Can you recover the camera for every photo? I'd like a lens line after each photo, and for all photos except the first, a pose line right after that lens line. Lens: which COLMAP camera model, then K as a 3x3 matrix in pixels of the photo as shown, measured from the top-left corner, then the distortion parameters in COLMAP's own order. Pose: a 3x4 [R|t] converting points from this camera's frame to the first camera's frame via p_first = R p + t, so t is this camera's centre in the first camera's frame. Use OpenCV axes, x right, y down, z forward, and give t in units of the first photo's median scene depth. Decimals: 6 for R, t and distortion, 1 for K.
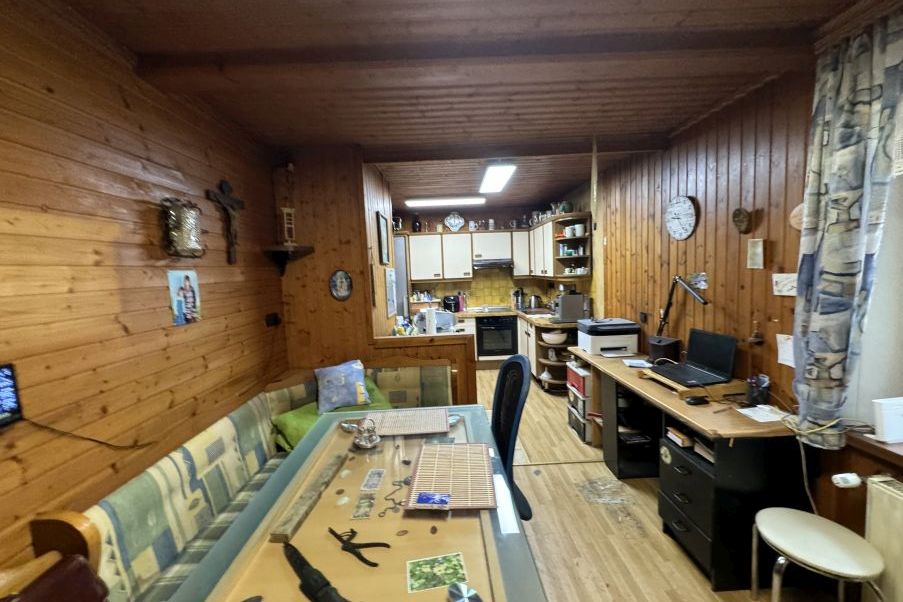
lens RADIAL K [[367.4, 0, 449.8], [0, 367.4, 303.9], [0, 0, 1]] dist [-0.002929, -0.000097]
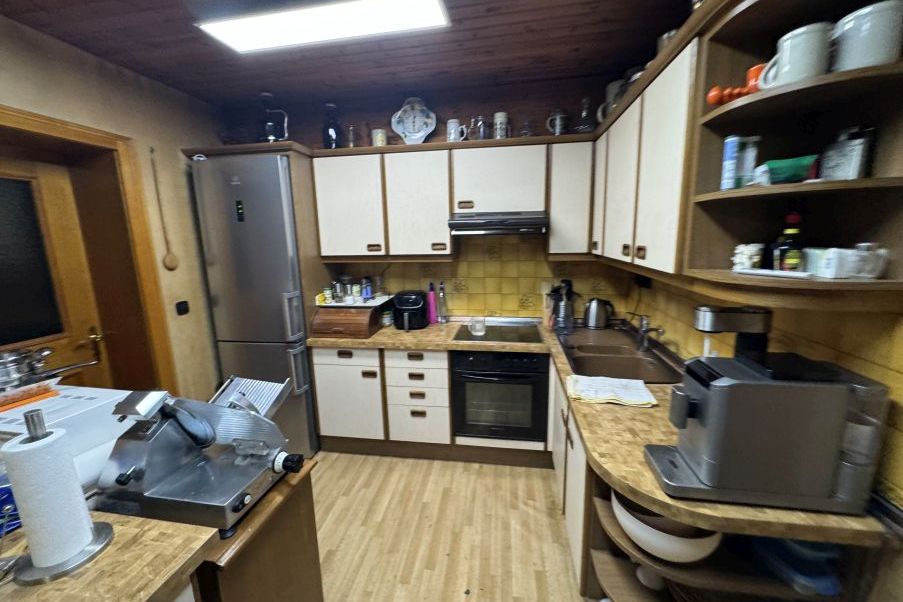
lens RADIAL K [[367.4, 0, 452.4], [0, 367.4, 299.9], [0, 0, 1]] dist [-0.002929, -0.000097]
pose [[0.987194, 0.046158, -0.152702, 0.132031], [-0.031960, 0.995044, 0.094162, -0.059849], [0.156292, -0.088076, 0.983776, 0.568563]]
